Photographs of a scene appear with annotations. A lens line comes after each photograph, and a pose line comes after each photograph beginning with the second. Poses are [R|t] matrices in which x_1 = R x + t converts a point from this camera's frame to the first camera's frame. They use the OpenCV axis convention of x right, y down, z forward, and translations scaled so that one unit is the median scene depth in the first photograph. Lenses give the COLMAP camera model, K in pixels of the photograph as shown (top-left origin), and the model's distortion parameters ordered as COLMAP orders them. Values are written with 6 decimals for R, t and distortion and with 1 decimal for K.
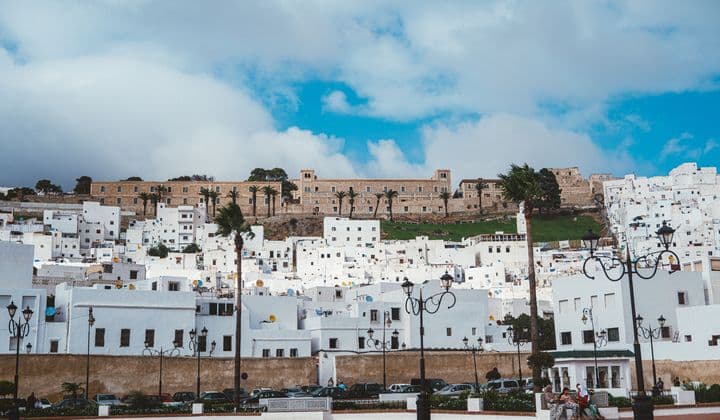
lens RADIAL K [[822.8, 0, 361.6], [0, 822.8, 212.5], [0, 0, 1]] dist [0.006315, 0.019957]
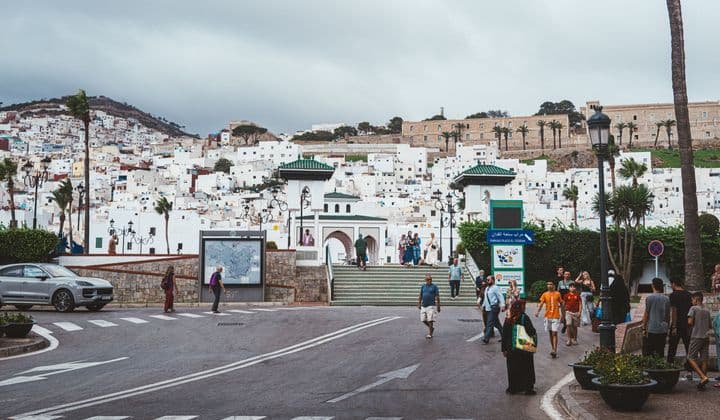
lens RADIAL K [[822.8, 0, 361.6], [0, 822.8, 212.5], [0, 0, 1]] dist [0.006315, 0.019957]
pose [[0.932083, -0.014617, -0.361950, 0.051275], [0.050086, 0.994789, 0.088808, -0.023453], [0.358766, -0.100905, 0.927957, -0.154987]]
